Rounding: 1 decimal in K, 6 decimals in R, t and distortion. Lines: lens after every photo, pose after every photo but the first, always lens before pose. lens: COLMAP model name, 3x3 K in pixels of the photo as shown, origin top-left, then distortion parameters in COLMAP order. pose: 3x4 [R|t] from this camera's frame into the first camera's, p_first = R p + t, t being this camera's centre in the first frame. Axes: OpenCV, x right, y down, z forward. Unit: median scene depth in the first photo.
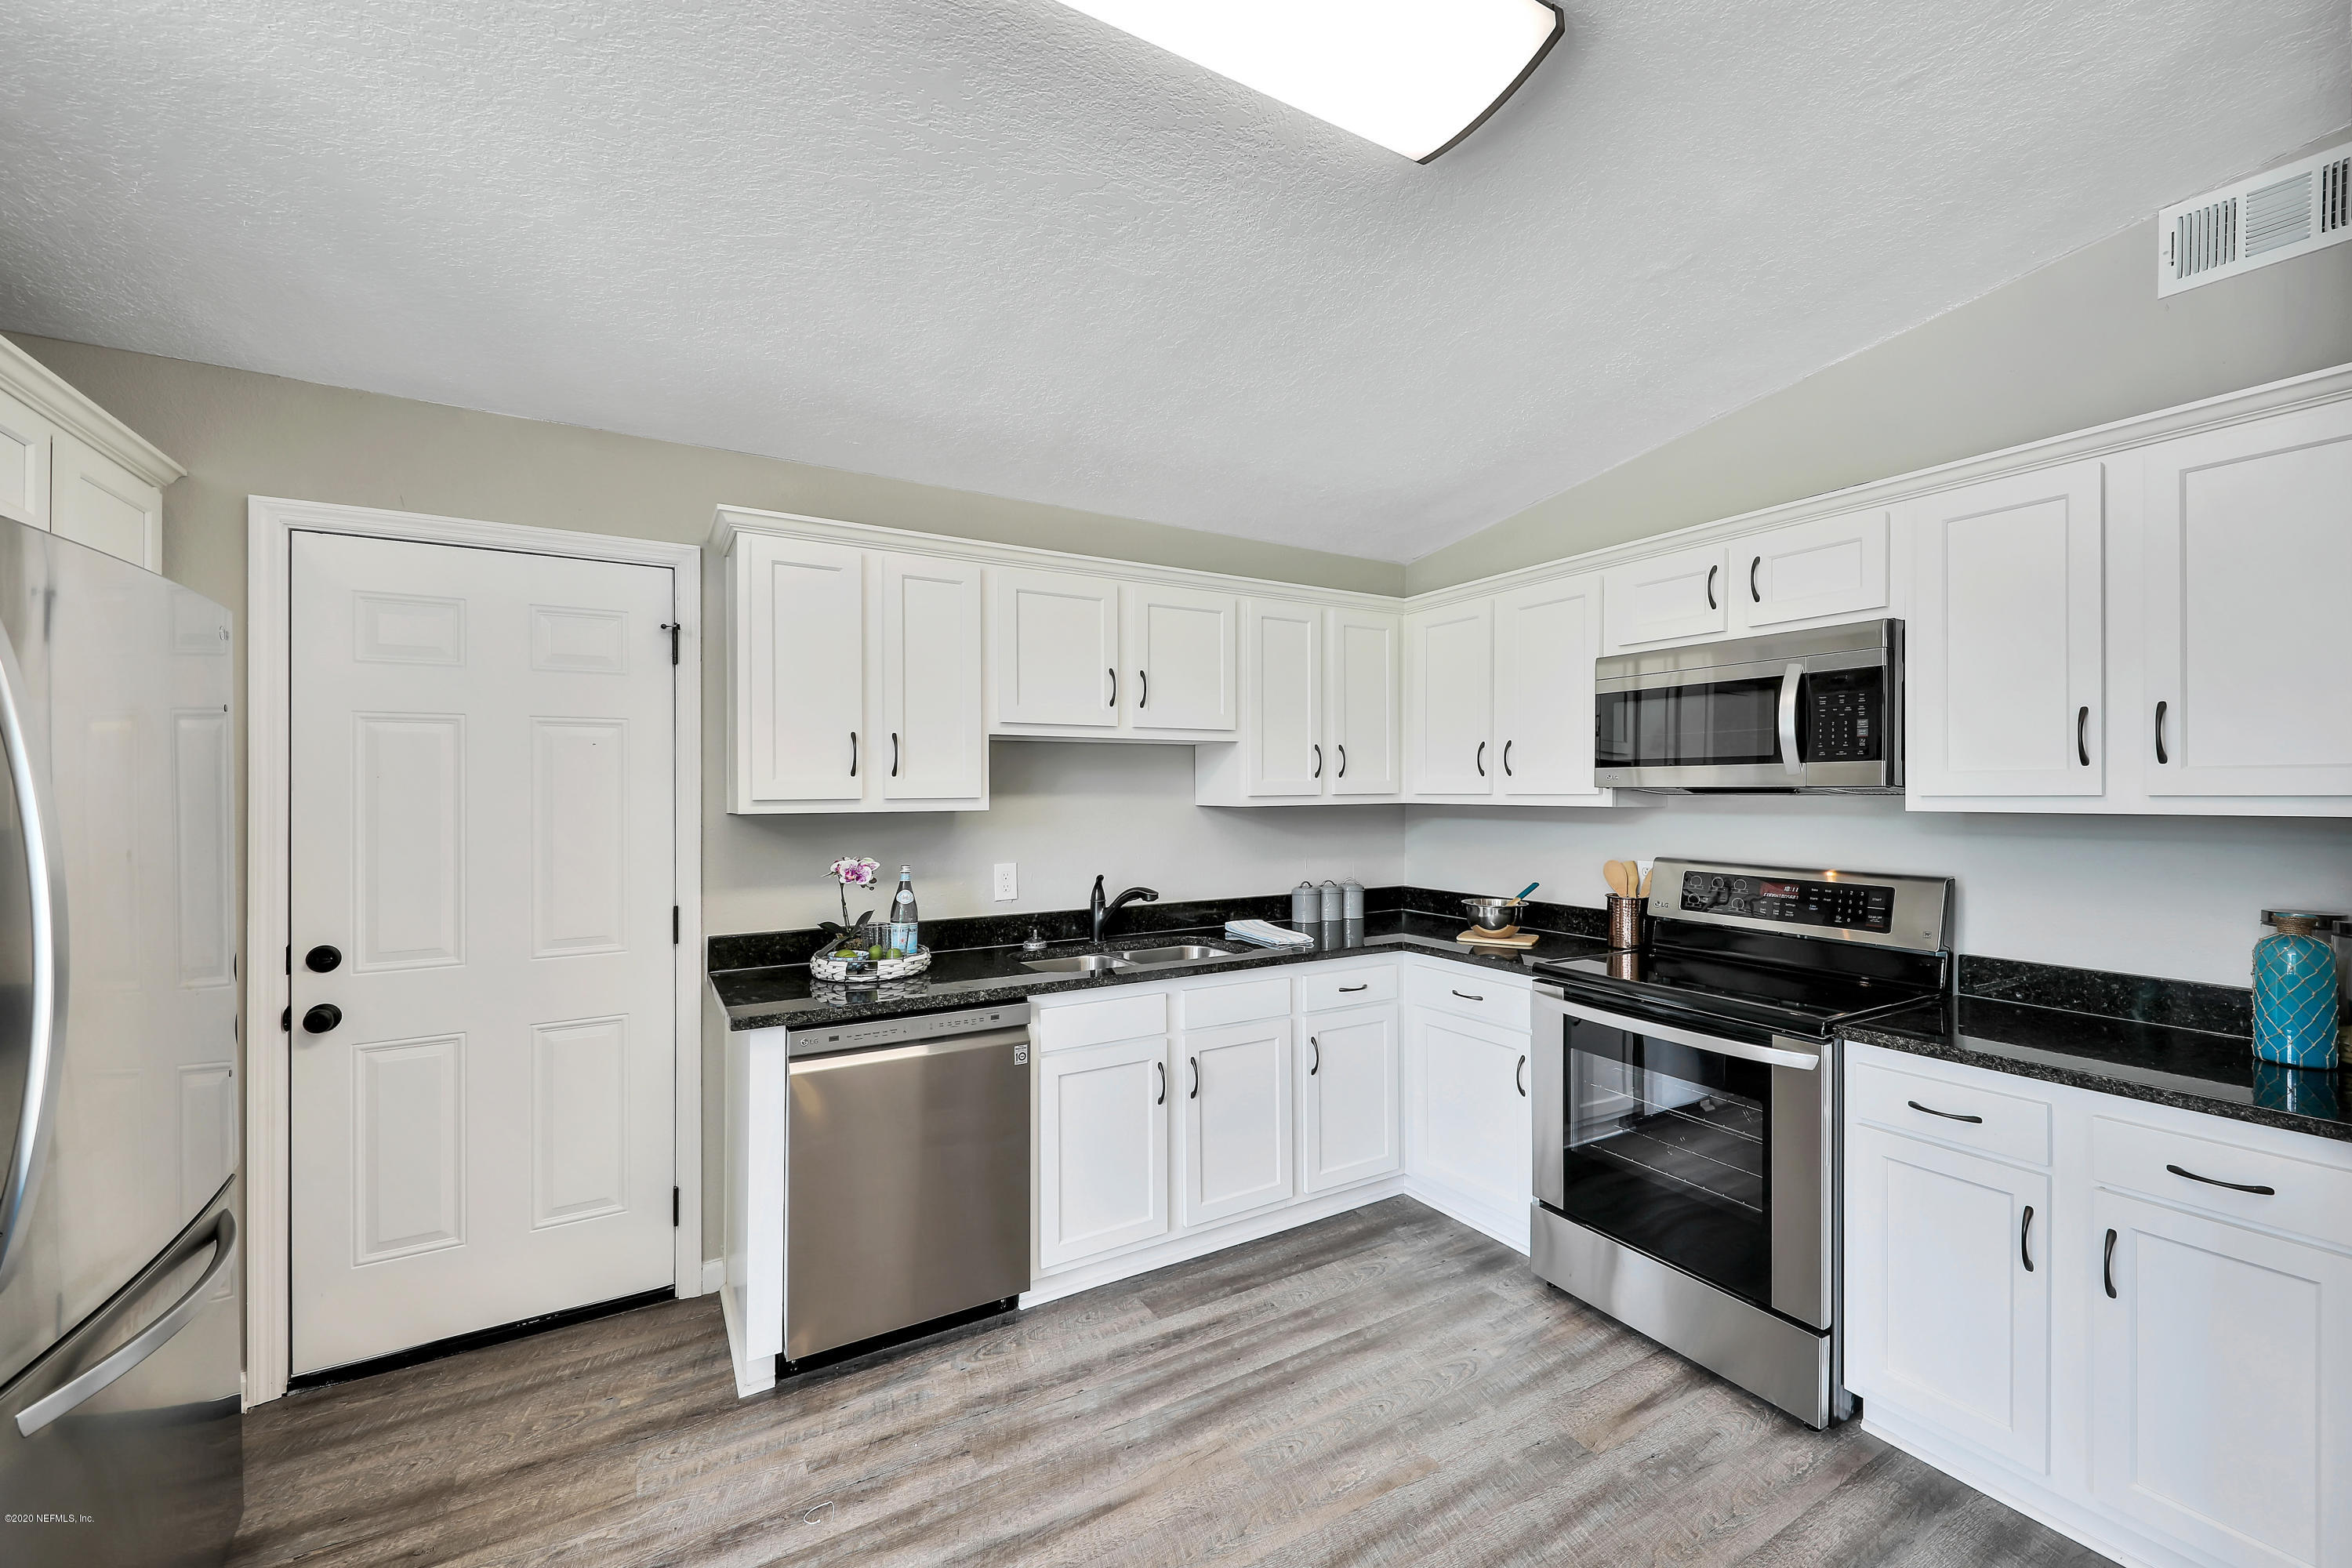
lens RADIAL K [[922.1, 0, 1178.1], [0, 922.1, 777.1], [0, 0, 1]] dist [0.004048, -0.003338]
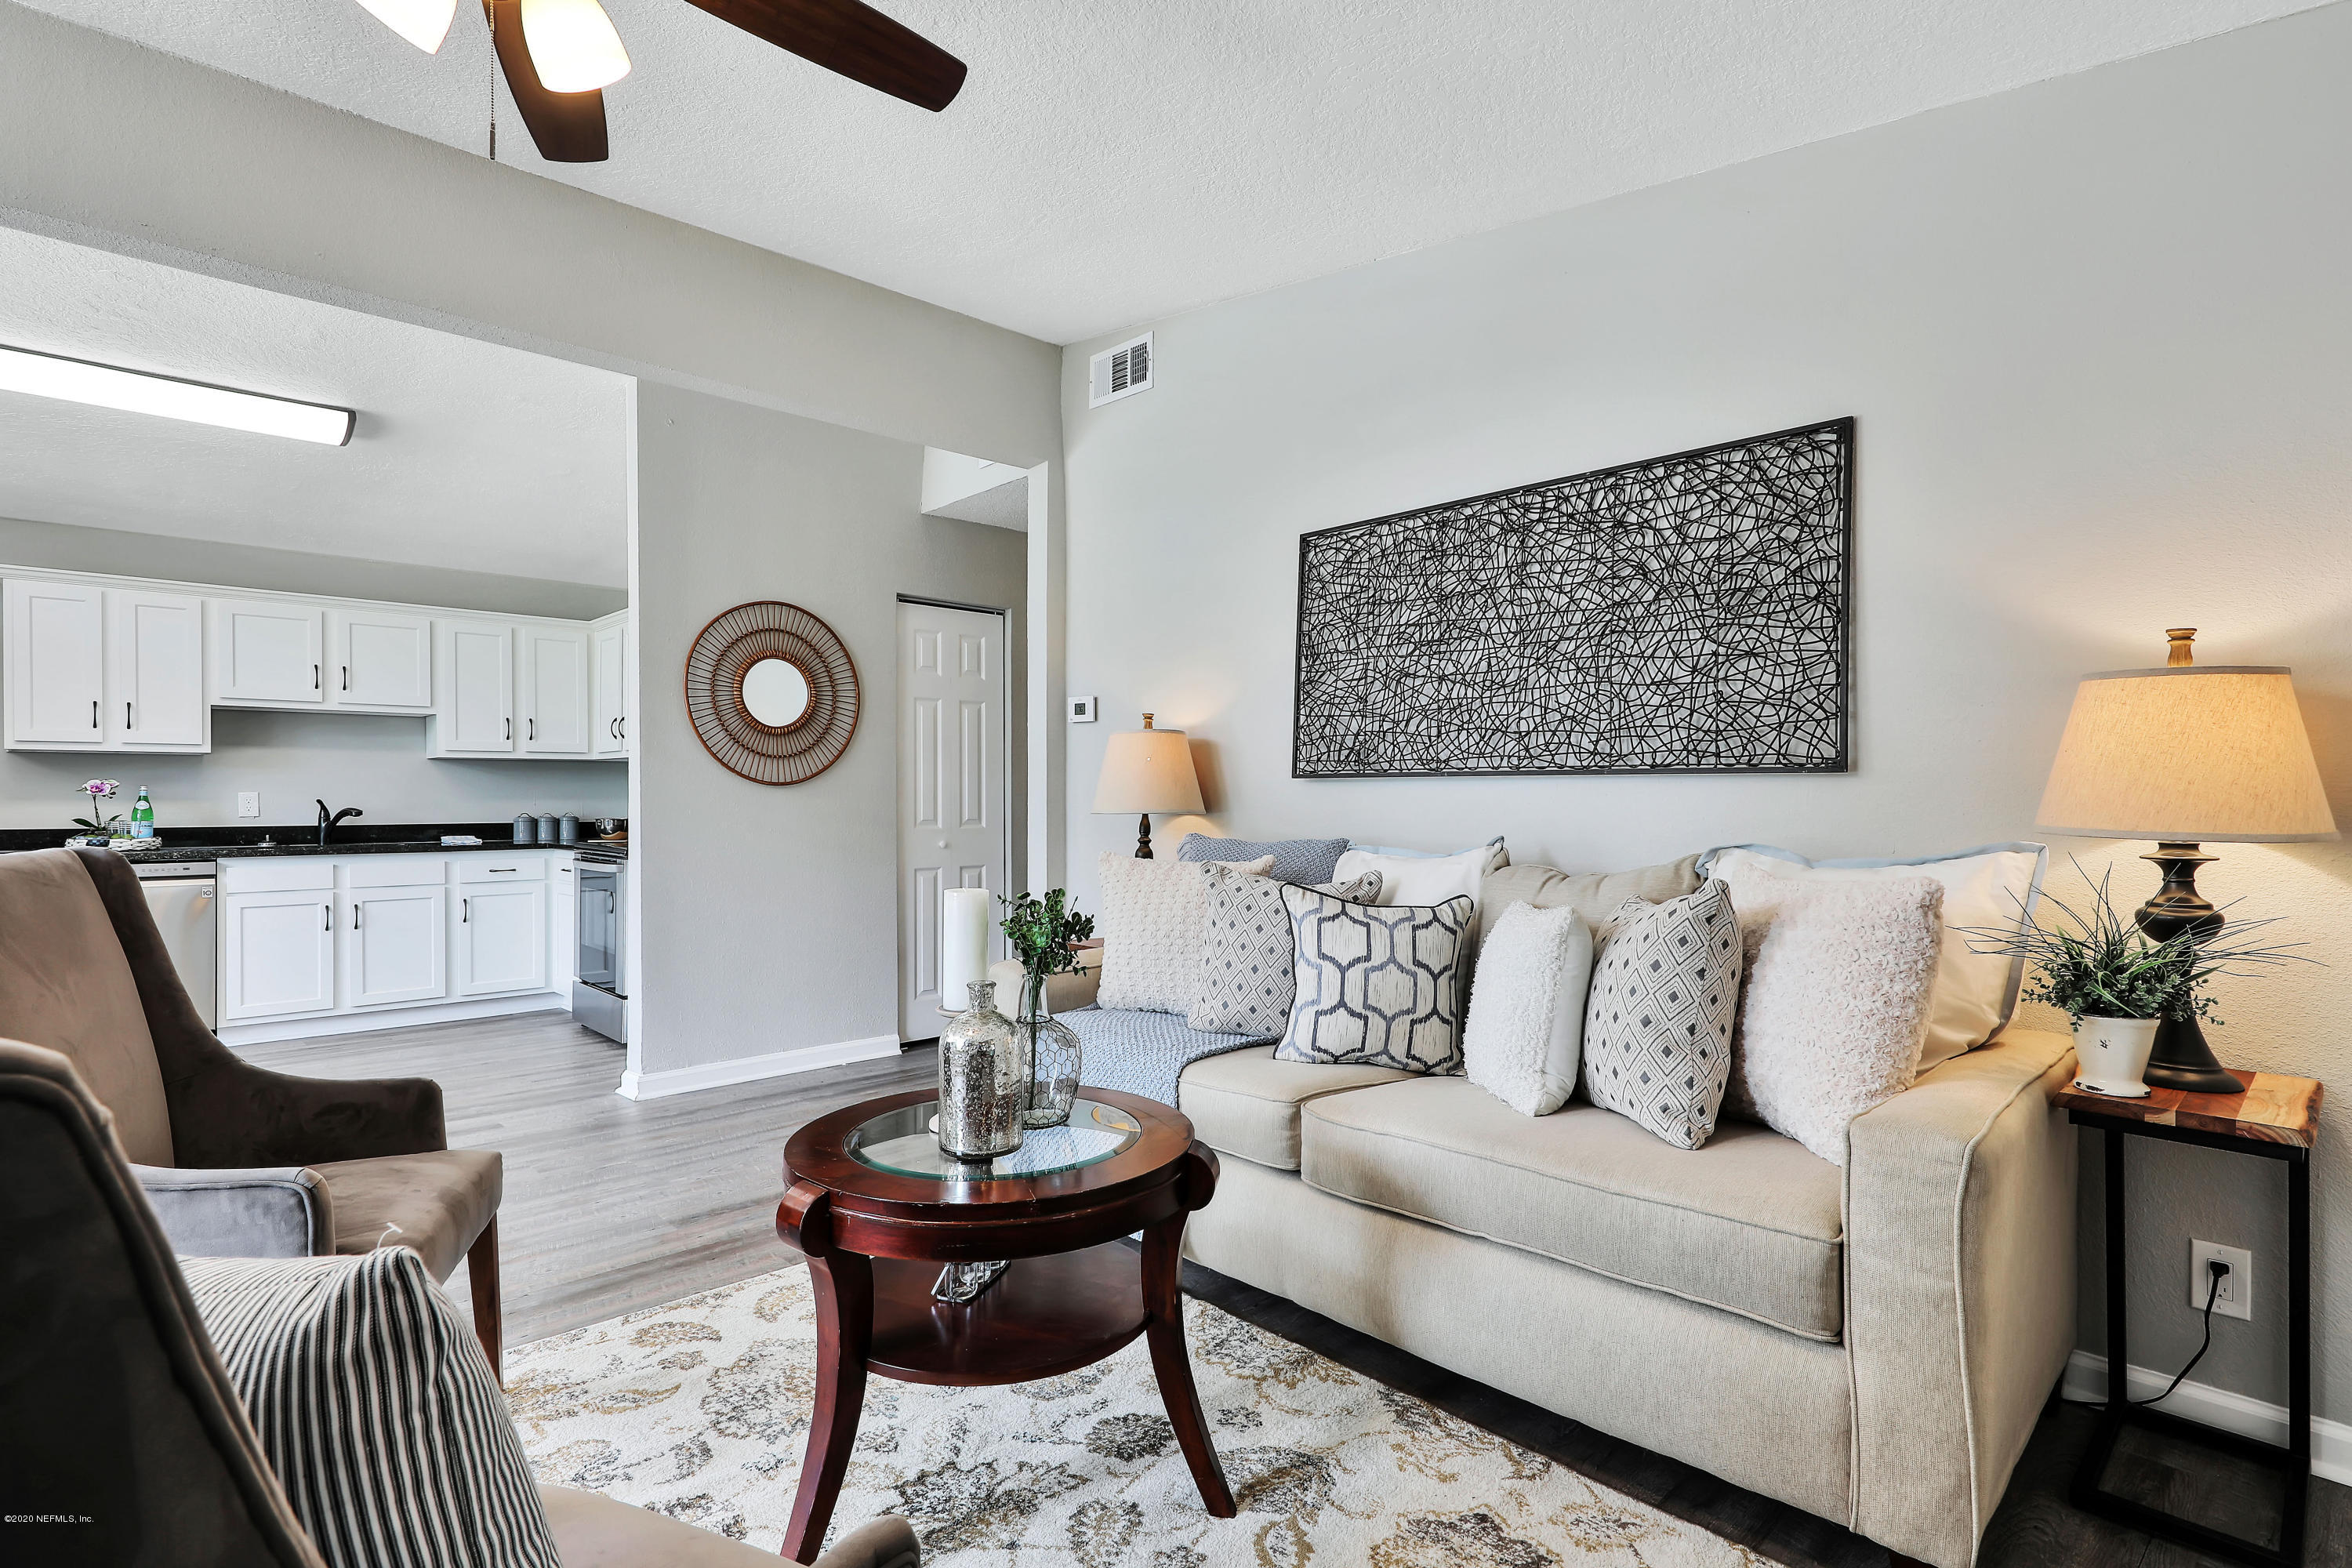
lens RADIAL K [[1146.0, 0, 1176.0], [0, 1146.0, 784.0], [0, 0, 1]] dist [0.012154, 0.000108]
pose [[0.973290, 0.003482, 0.229552, 1.060196], [-0.003780, 0.999992, 0.000862, 0.091917], [-0.229547, -0.001706, 0.973296, -1.457036]]
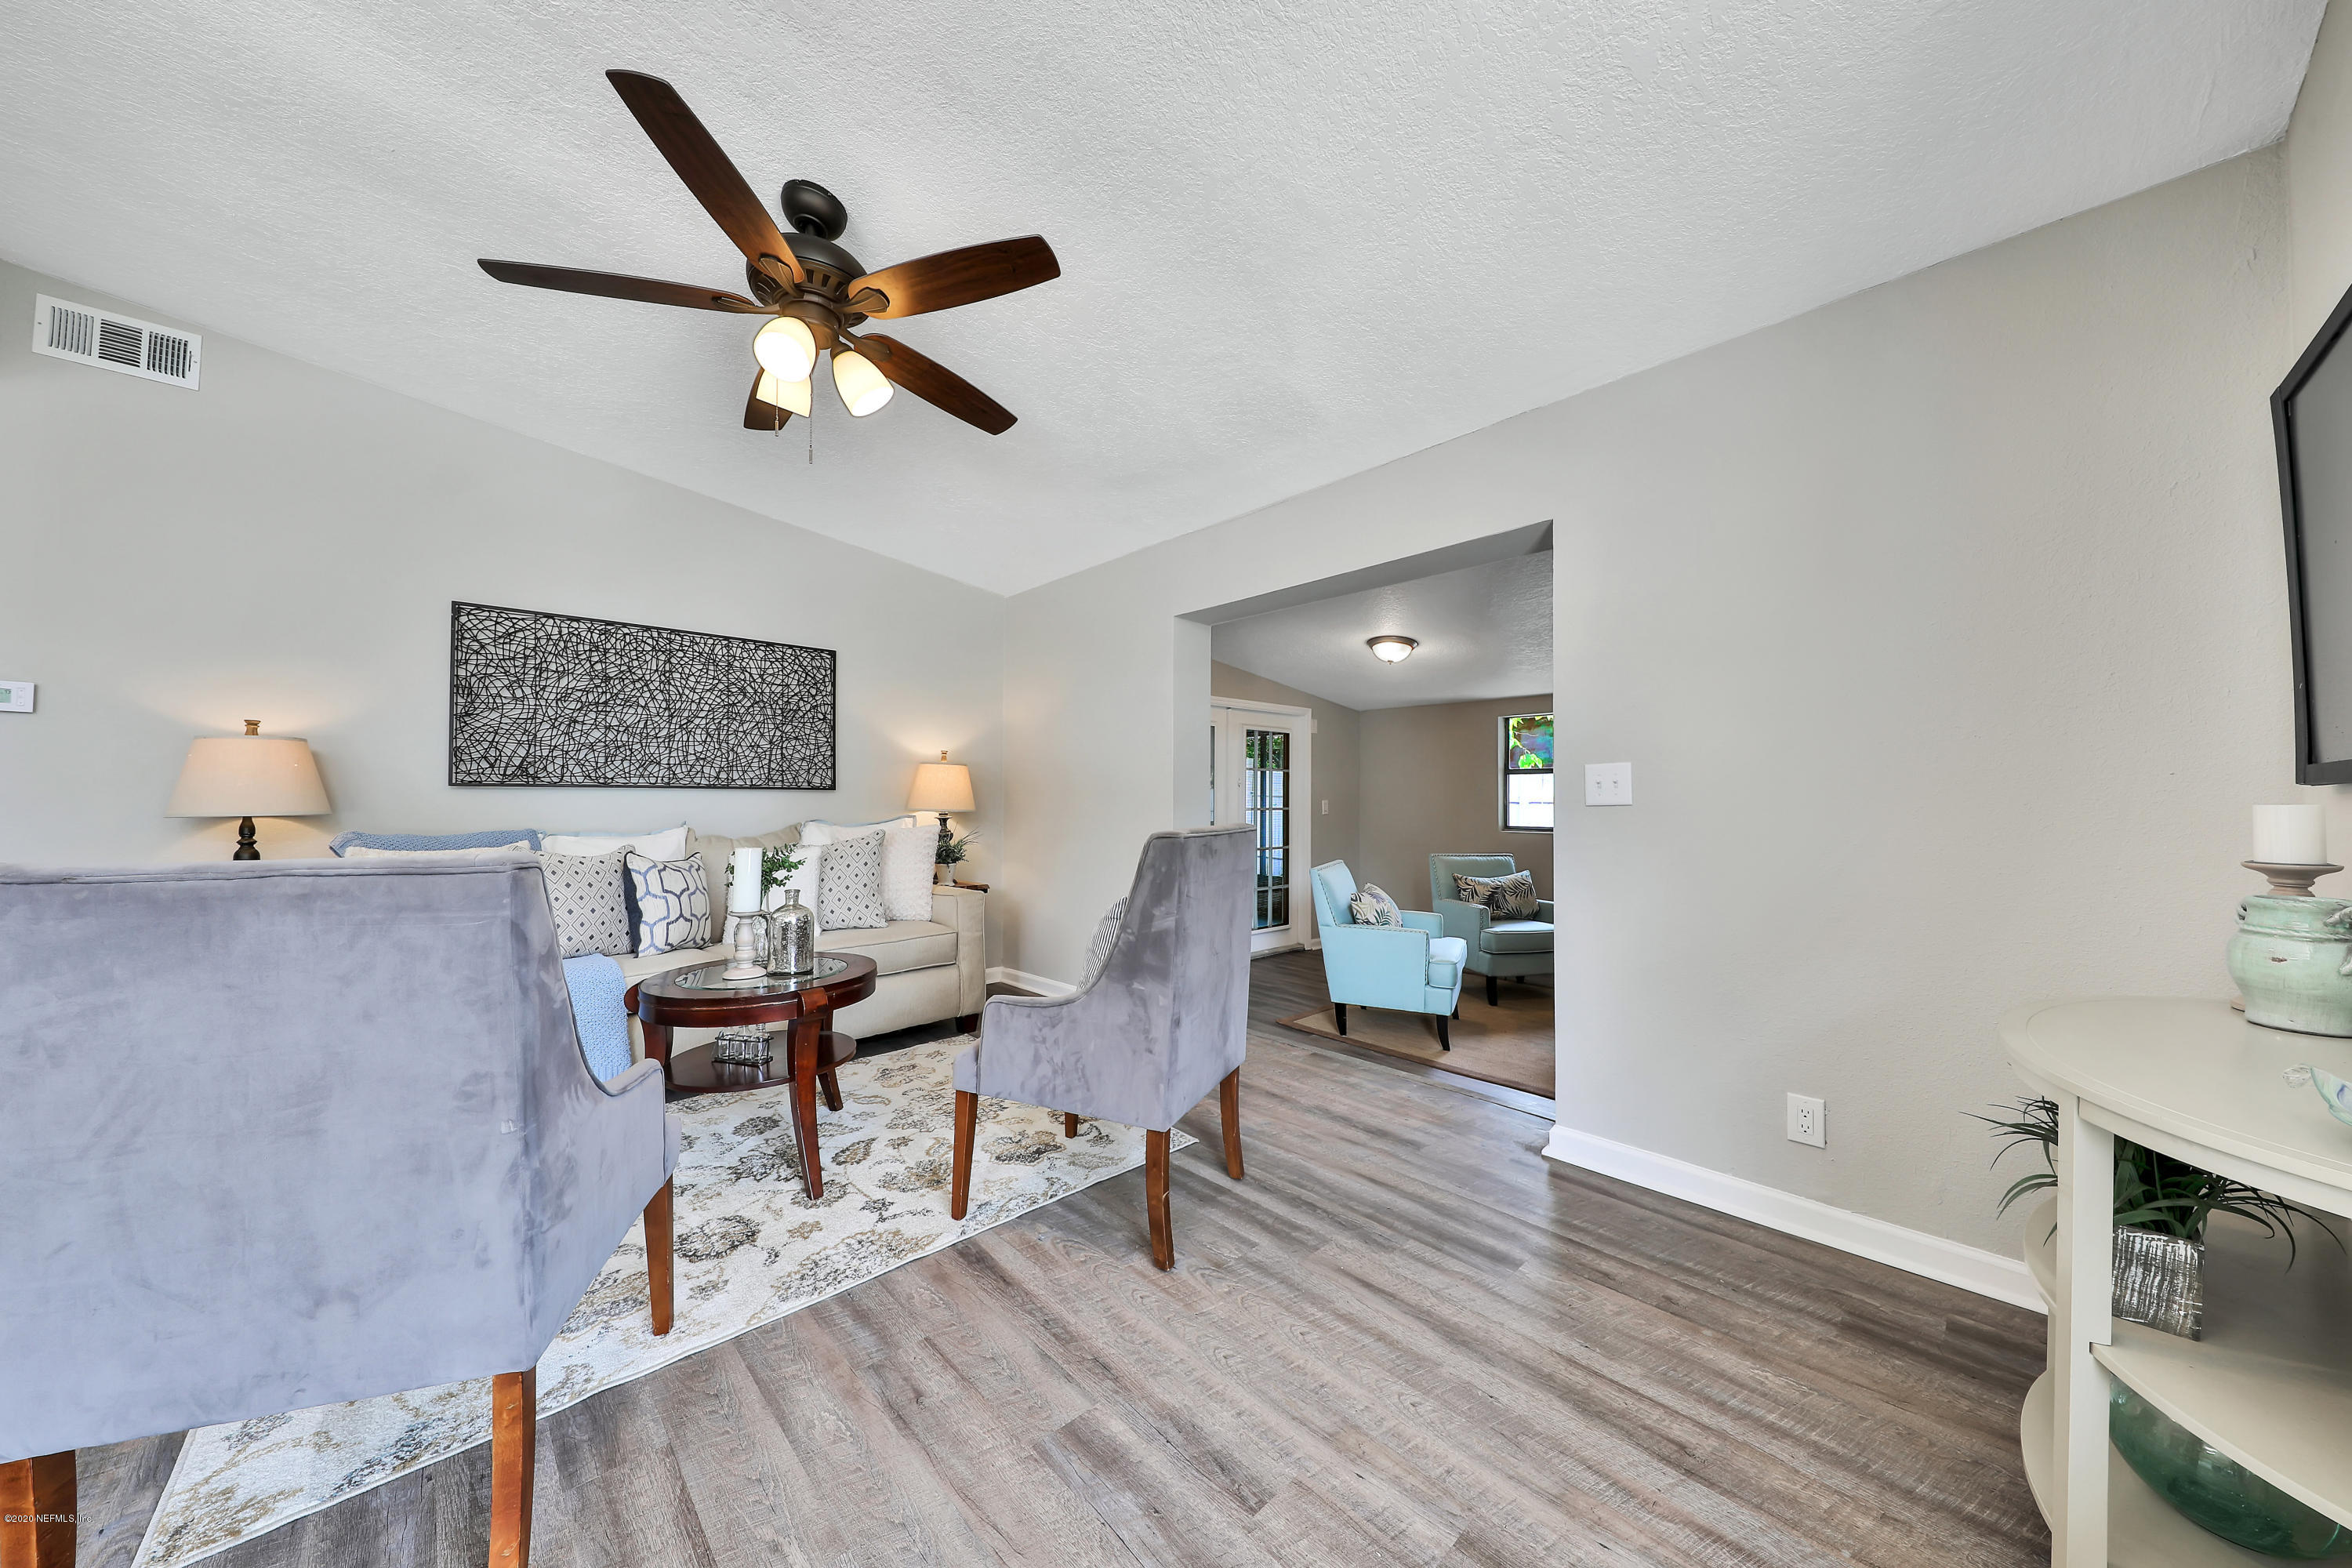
lens RADIAL K [[785.0, 0, 1183.3], [0, 785.0, 787.1], [0, 0, 1]] dist [-0.000179, -0.003584]
pose [[-0.235115, 0.020200, 0.971758, 0.012694], [-0.008537, 0.999703, -0.022847, 0.105758], [-0.971930, -0.013667, -0.234873, -0.966369]]
